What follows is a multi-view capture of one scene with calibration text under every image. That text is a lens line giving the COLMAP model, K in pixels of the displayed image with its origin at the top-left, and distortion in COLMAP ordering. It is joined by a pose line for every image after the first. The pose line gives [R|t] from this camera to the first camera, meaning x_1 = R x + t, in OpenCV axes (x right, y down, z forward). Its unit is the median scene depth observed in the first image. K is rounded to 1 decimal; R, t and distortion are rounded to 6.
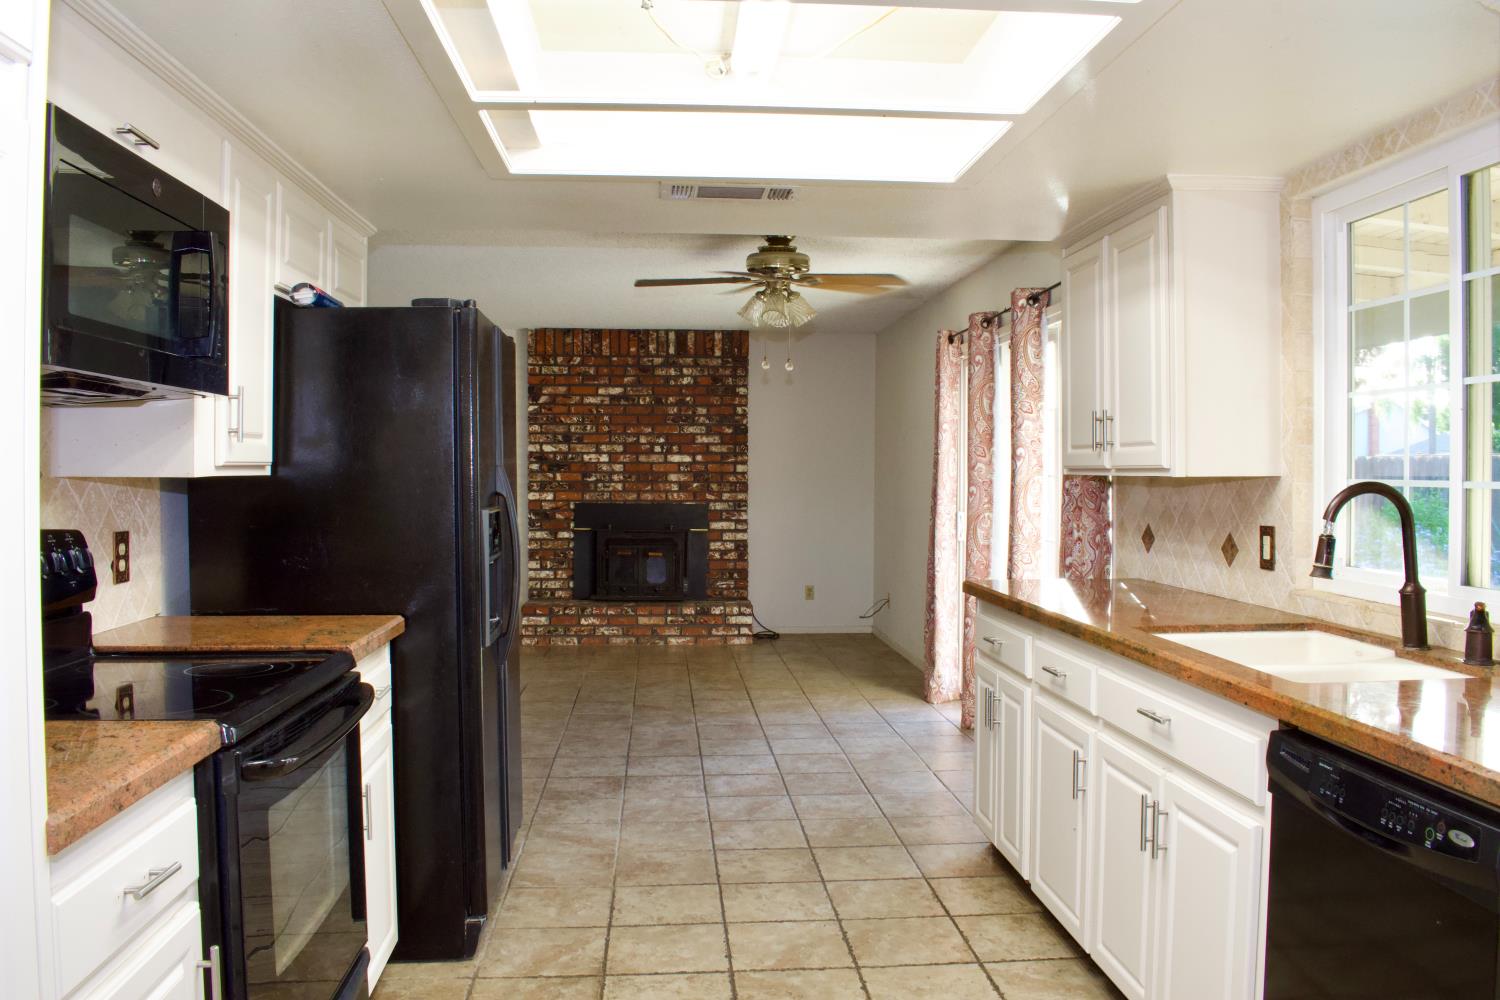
lens RADIAL K [[1171.1, 0, 750.0], [0, 1171.1, 500.0], [0, 0, 1]] dist [-0.094375, 0.011931]
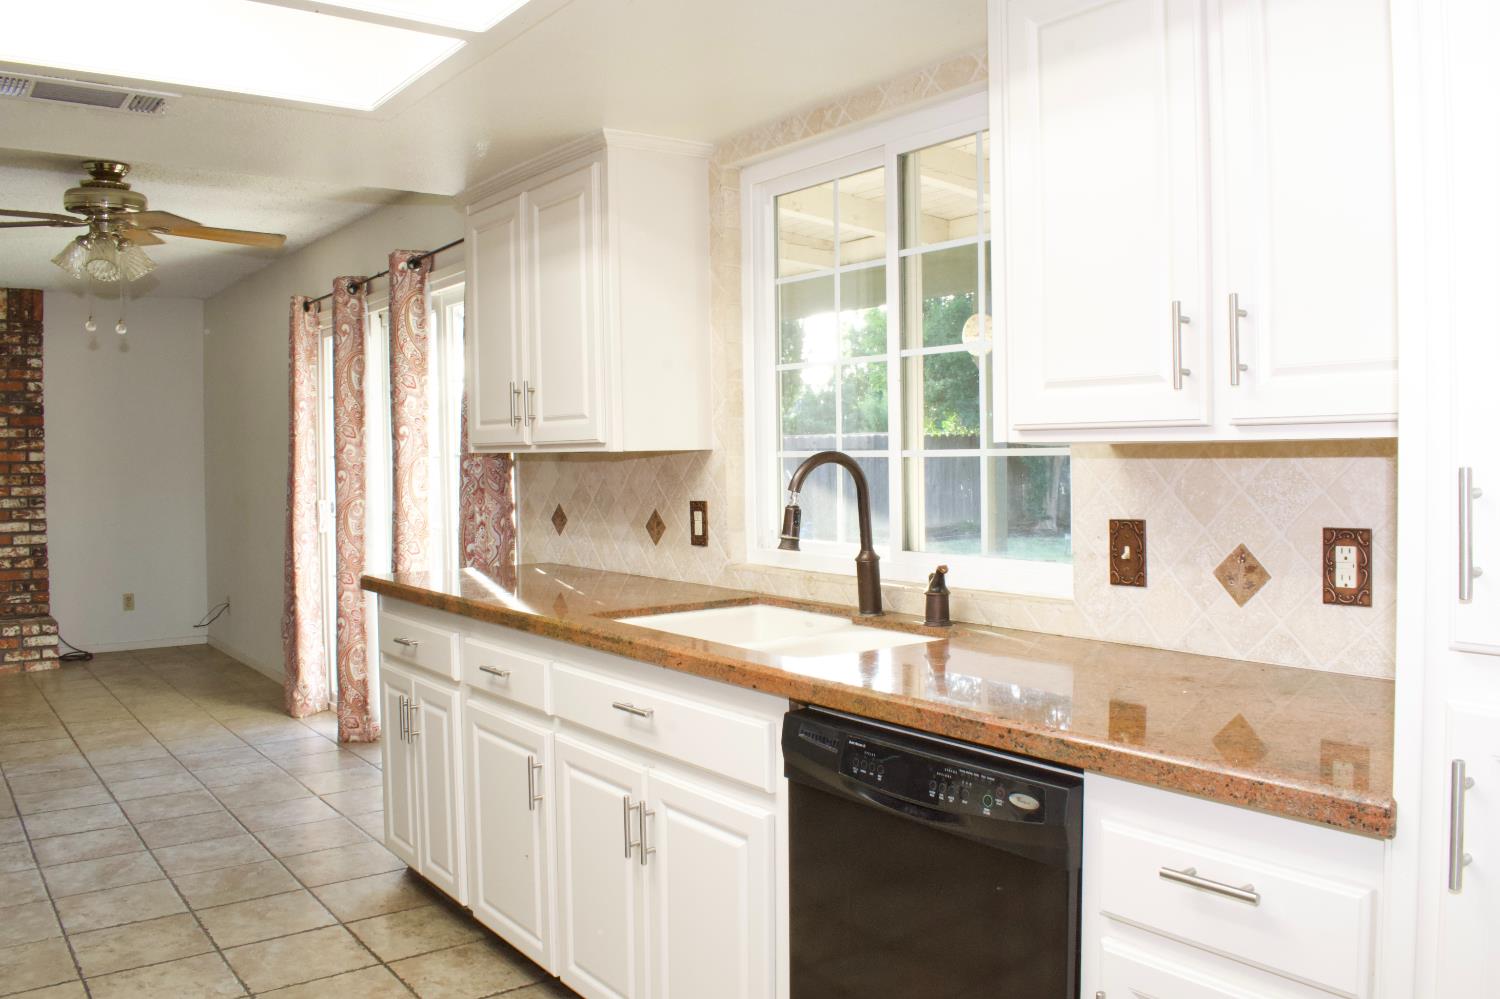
lens RADIAL K [[1206.6, 0, 753.6], [0, 1206.6, 488.2], [0, 0, 1]] dist [-0.096741, 0.014834]
pose [[0.844101, -0.026291, 0.535540, -0.021591], [0.026008, 0.999629, 0.008081, 0.001705], [-0.535553, 0.007107, 0.844471, 0.039903]]
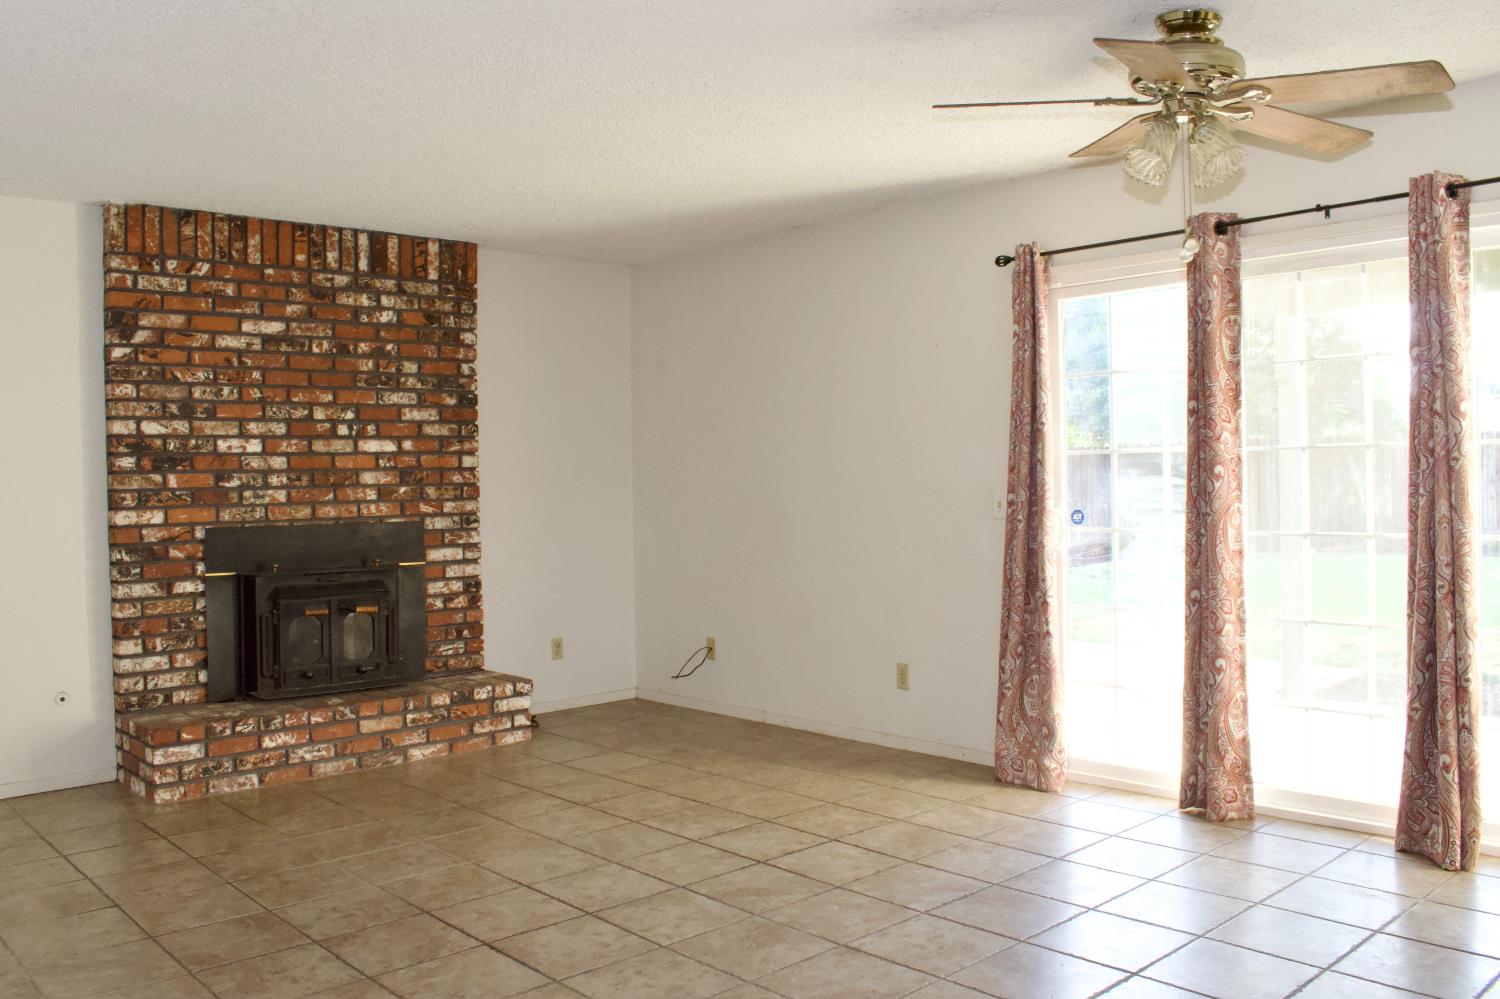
lens RADIAL K [[1246.3, 0, 766.3], [0, 1246.3, 490.5], [0, 0, 1]] dist [-0.091097, 0.003124]
pose [[0.784765, -0.026365, 0.619233, -0.308911], [0.037490, 0.999285, -0.004966, -0.002324], [-0.618659, 0.027112, 0.785192, 0.399903]]
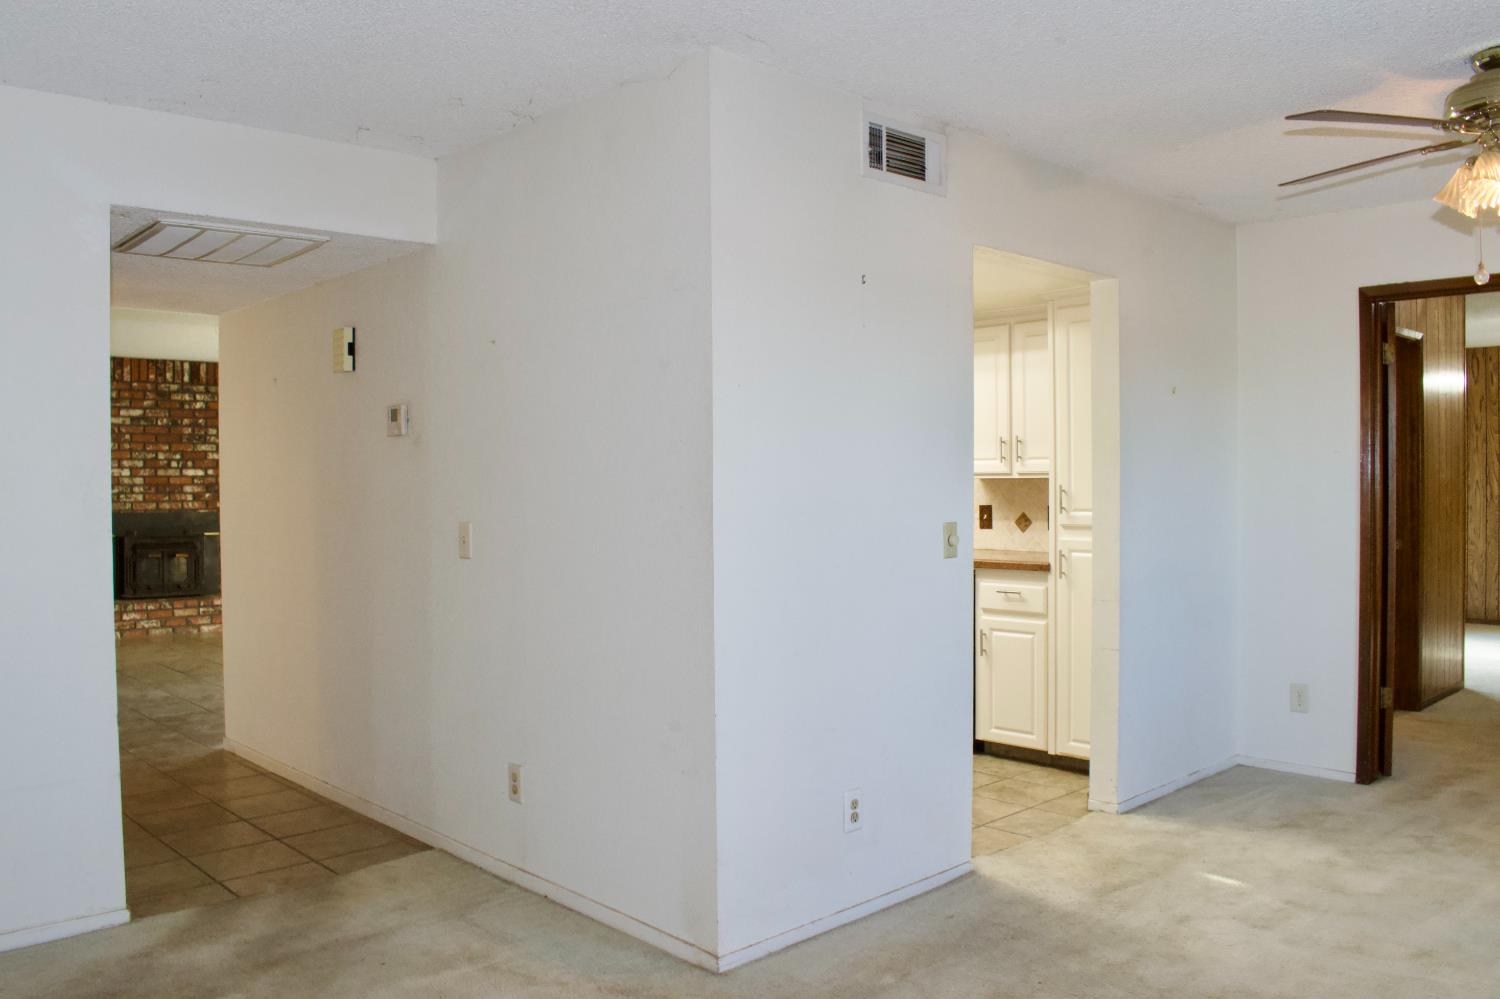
lens RADIAL K [[1180.9, 0, 756.1], [0, 1180.9, 497.0], [0, 0, 1]] dist [-0.091498, 0.002708]
pose [[0.775009, -0.015534, 0.631759, -0.366422], [0.023828, 0.999705, -0.004649, 0.007588], [-0.631501, 0.018657, 0.775151, -0.244408]]
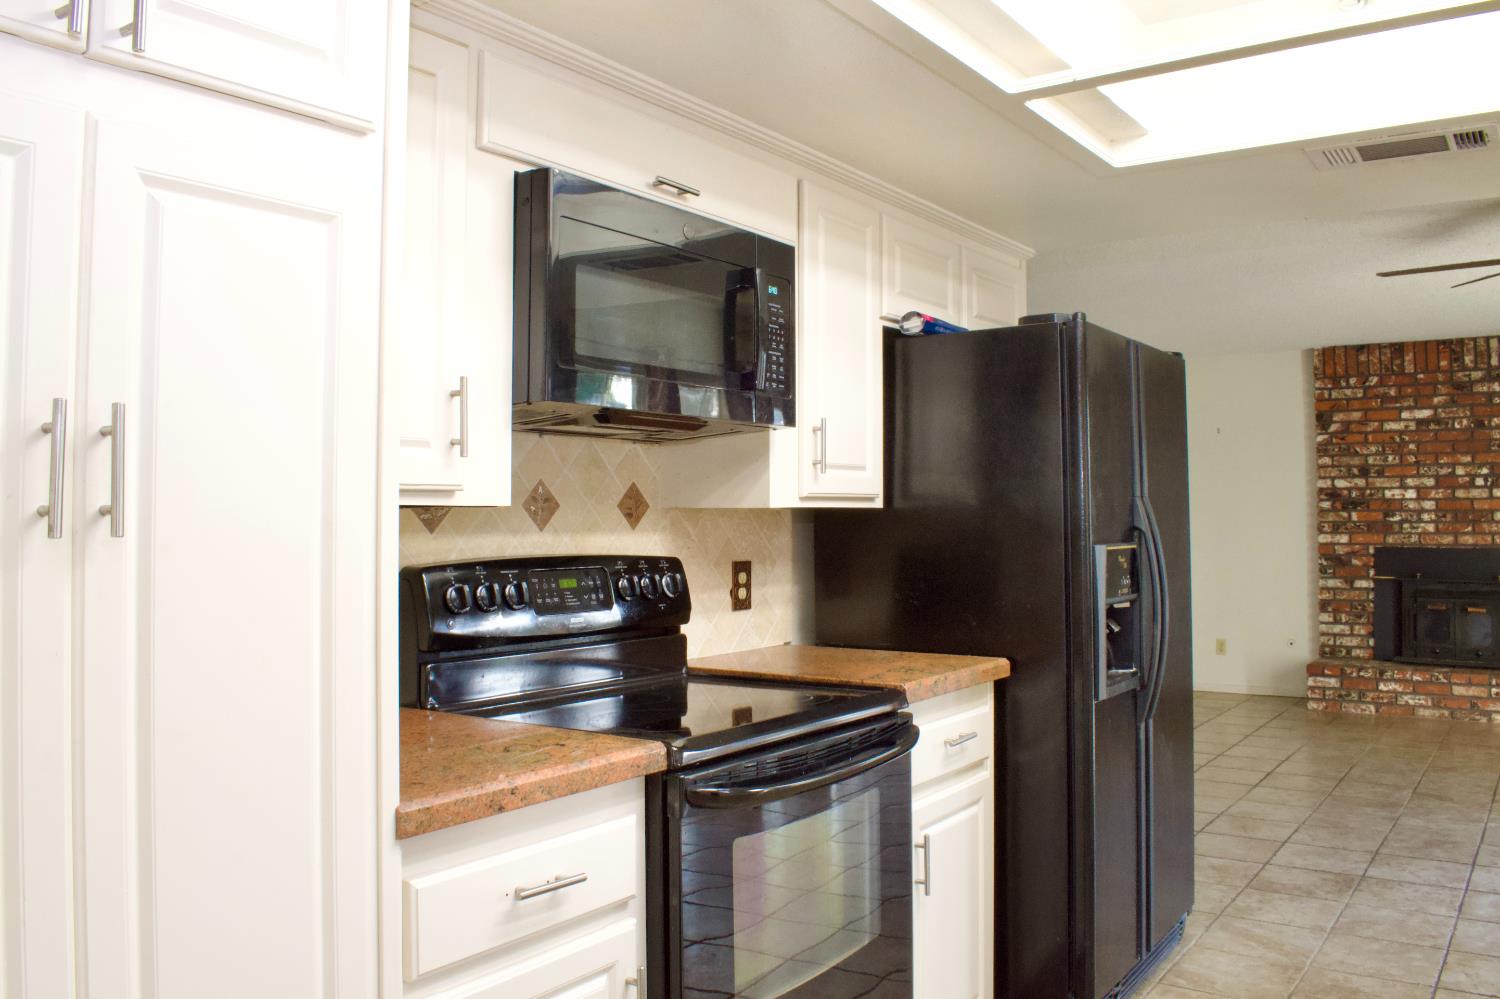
lens RADIAL K [[1216.5, 0, 751.8], [0, 1216.5, 465.8], [0, 0, 1]] dist [-0.099477, 0.015213]
pose [[0.769844, -0.029438, -0.637553, 0.055035], [-0.012945, 0.998010, -0.061714, 0.002869], [0.638101, 0.055763, 0.767931, 0.042316]]
